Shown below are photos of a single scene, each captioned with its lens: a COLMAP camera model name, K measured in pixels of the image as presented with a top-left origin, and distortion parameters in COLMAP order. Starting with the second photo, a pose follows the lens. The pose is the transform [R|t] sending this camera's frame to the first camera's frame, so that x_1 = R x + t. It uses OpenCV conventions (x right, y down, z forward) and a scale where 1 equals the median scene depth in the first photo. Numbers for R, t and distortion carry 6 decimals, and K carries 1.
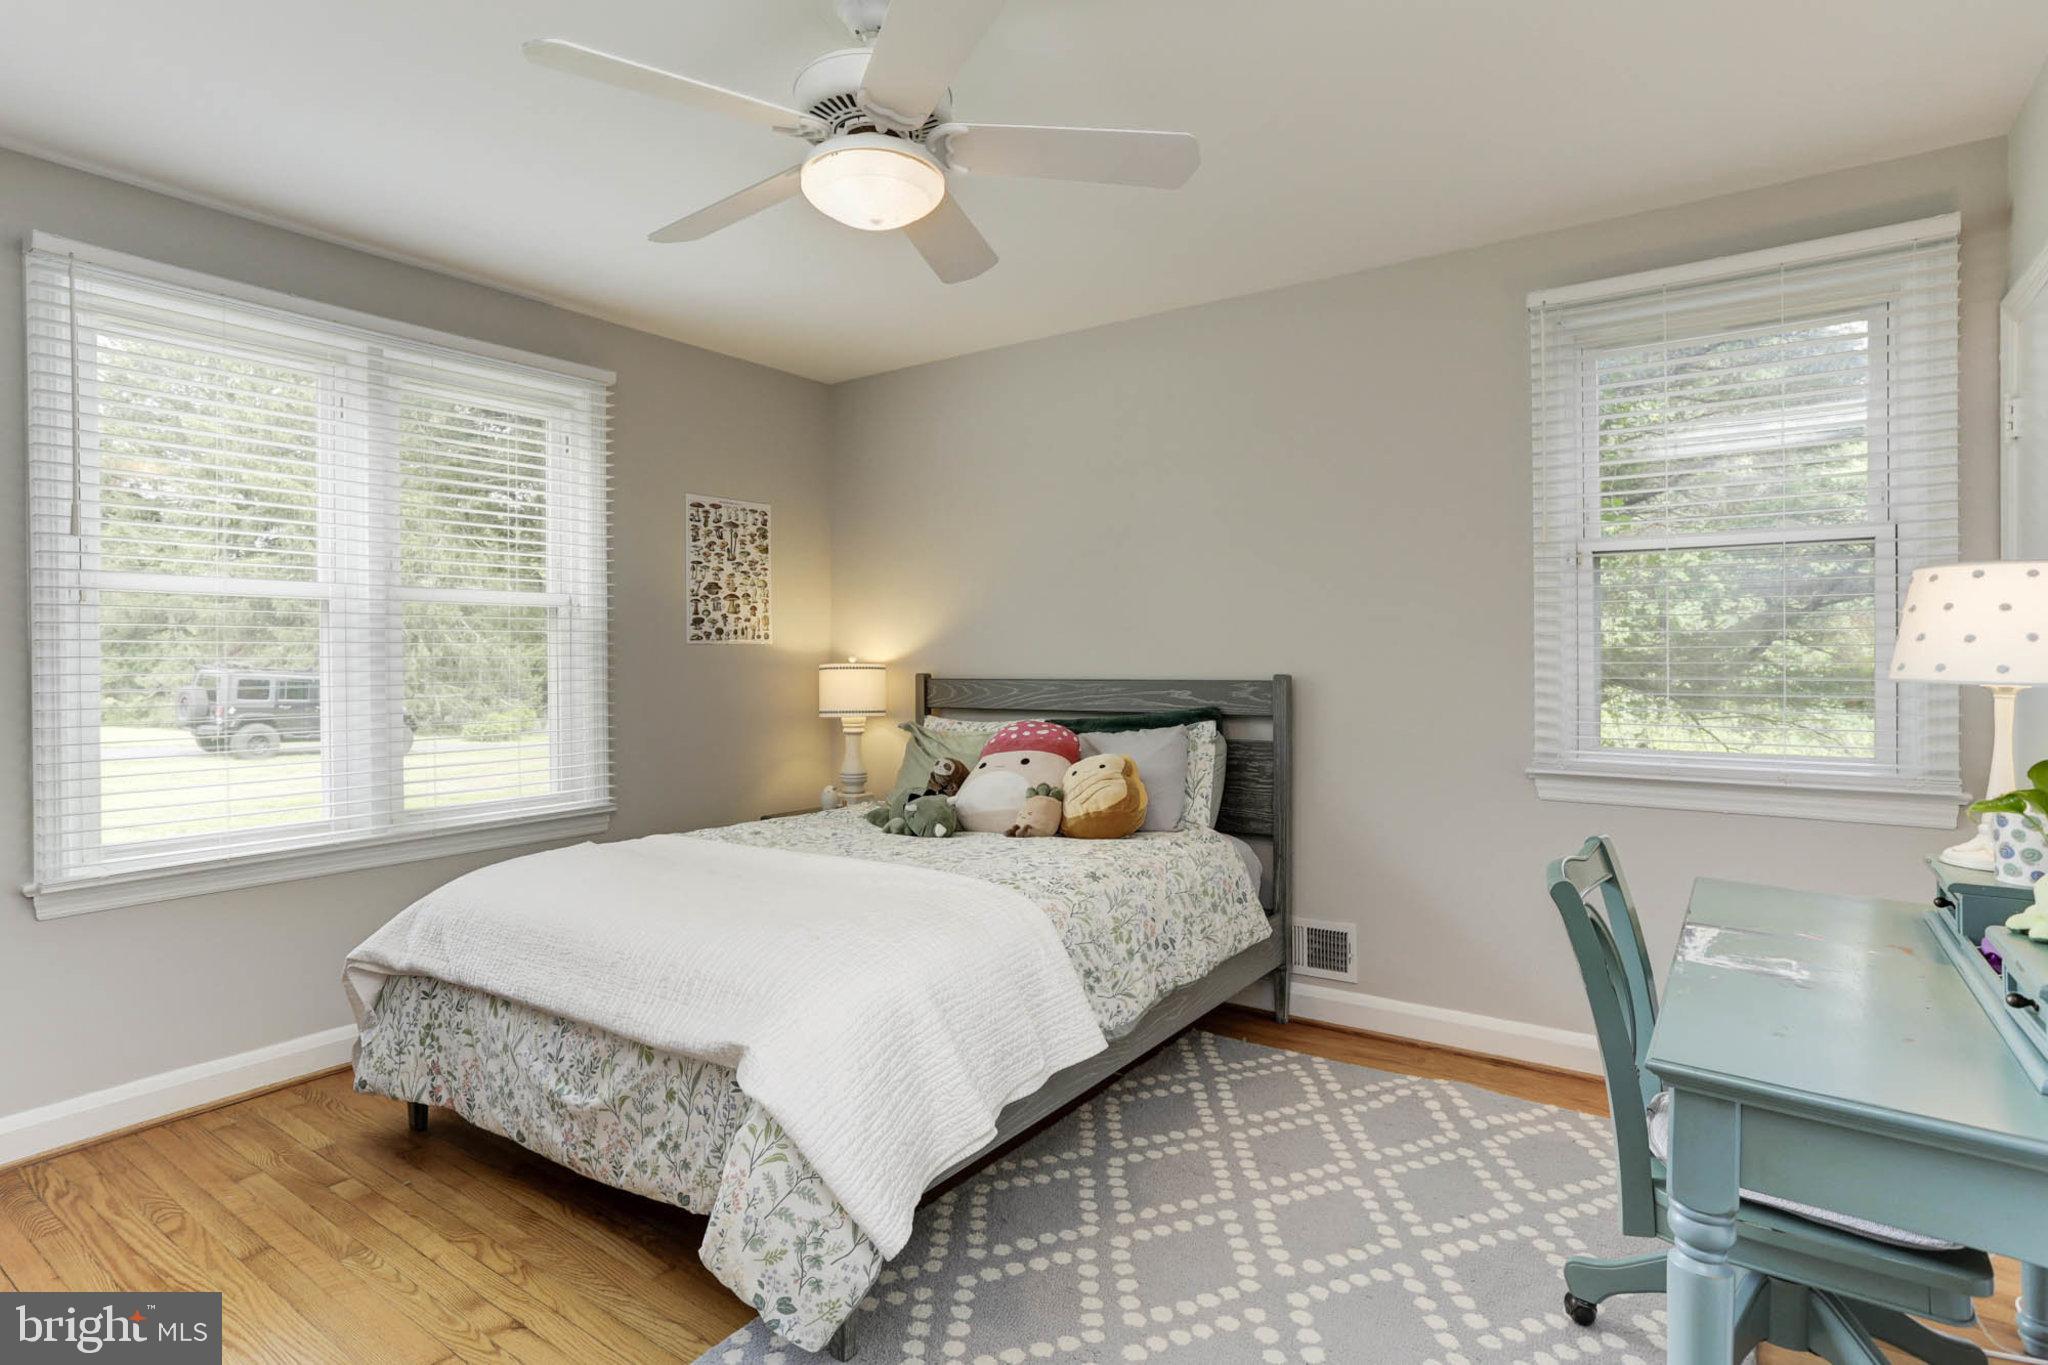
lens RADIAL K [[1022.2, 0, 1023.5], [0, 1022.2, 661.4], [0, 0, 1]] dist [-0.029105, 0.017468]
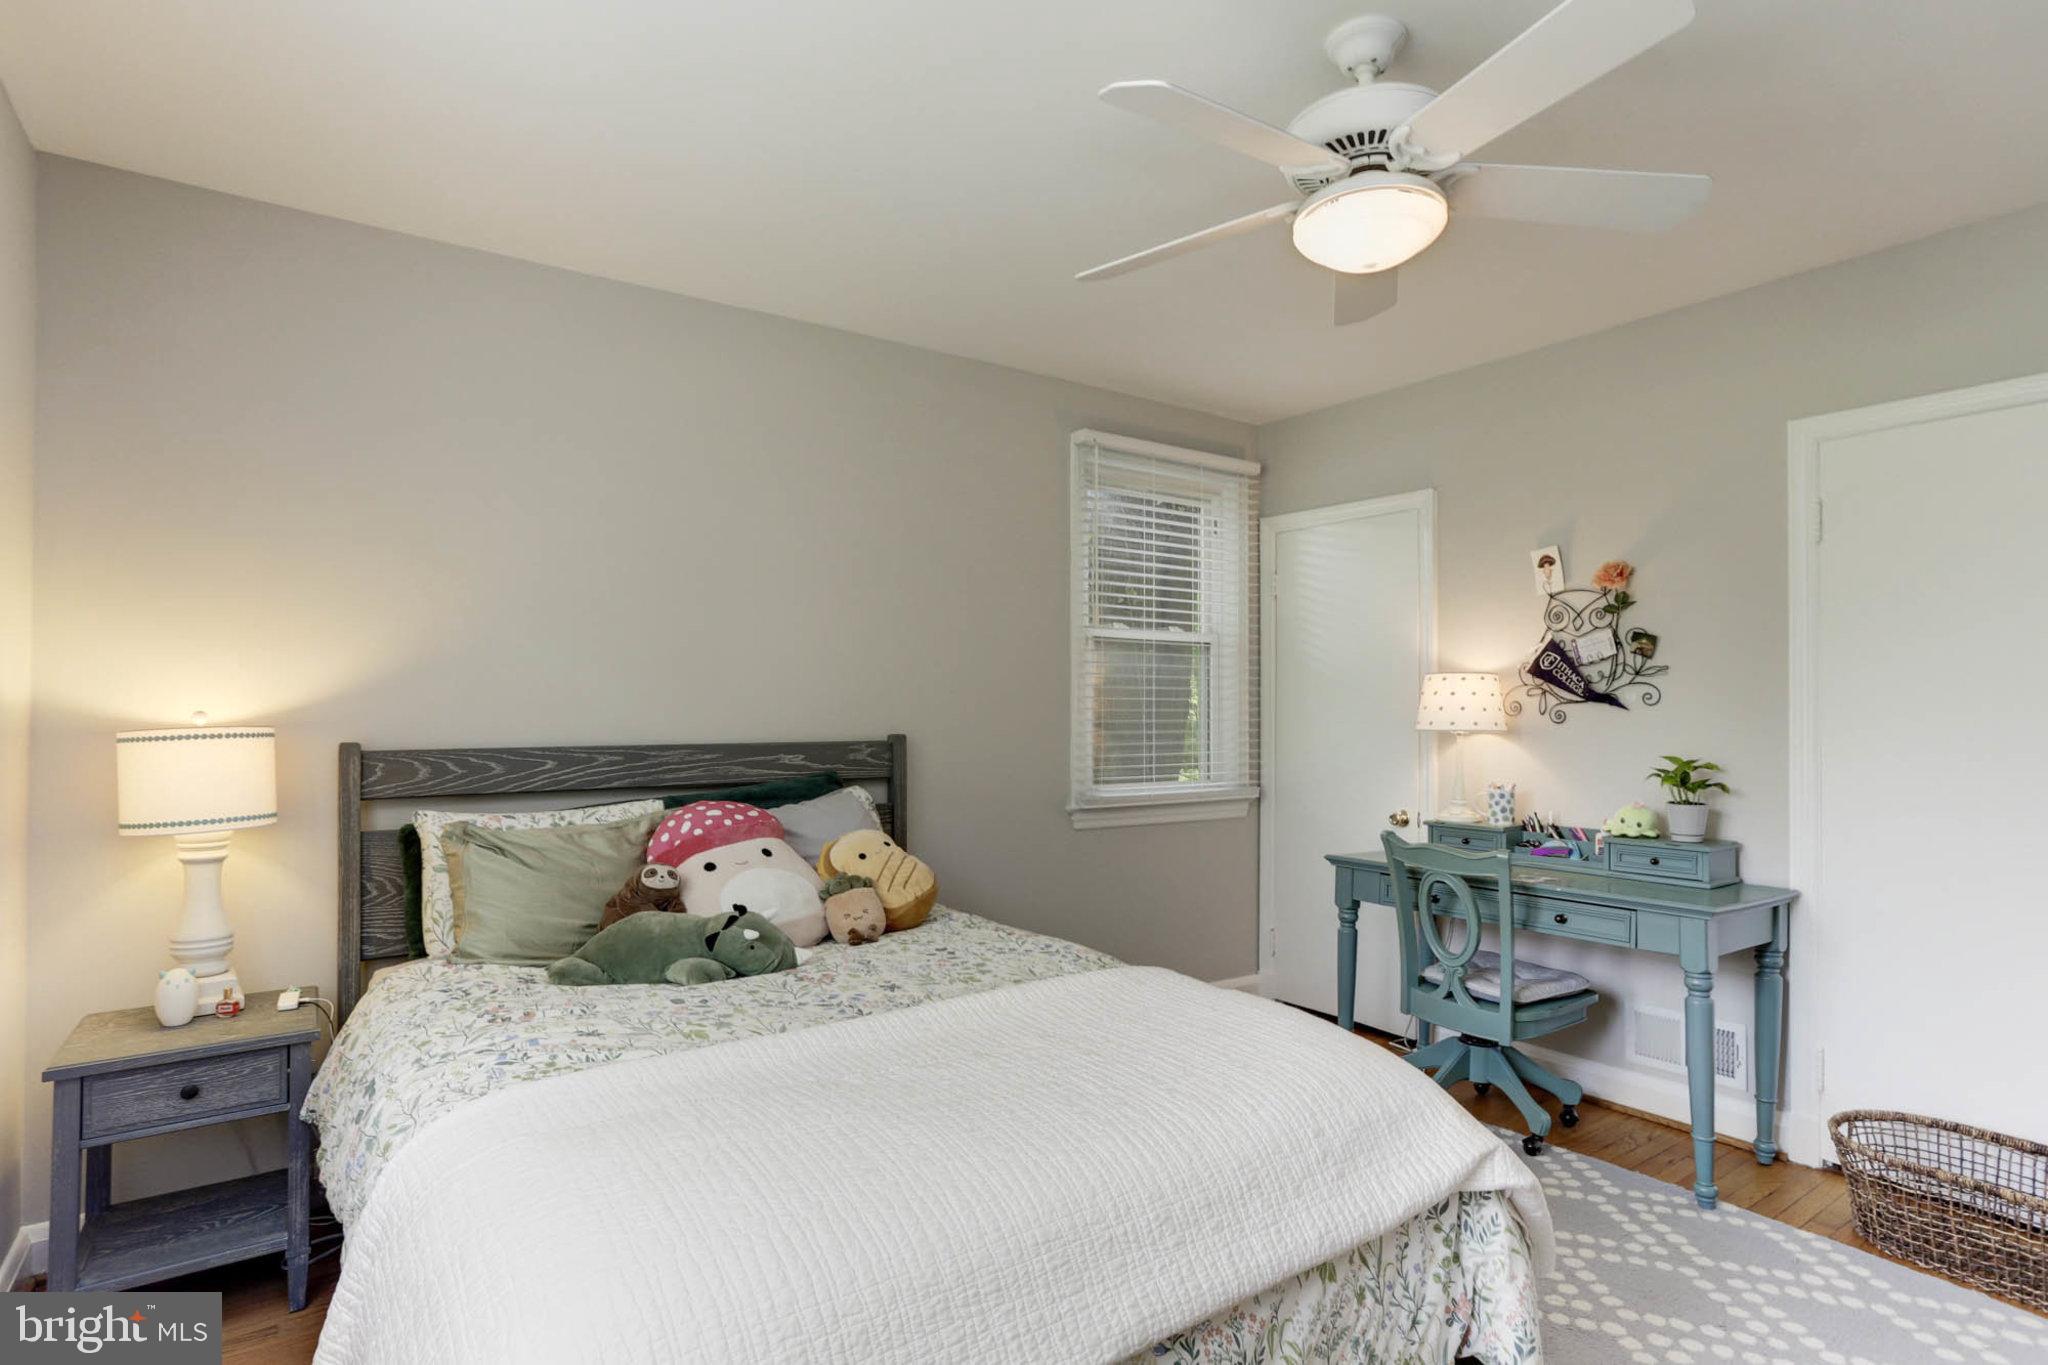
lens RADIAL K [[1048.9, 0, 1024.0], [0, 1048.9, 682.5], [0, 0, 1]] dist [-0.032688, 0.018979]
pose [[0.326715, 0.031425, 0.944600, -0.668088], [-0.002528, 0.999473, -0.032376, -0.004898], [-0.945120, 0.008190, 0.326622, 0.556090]]
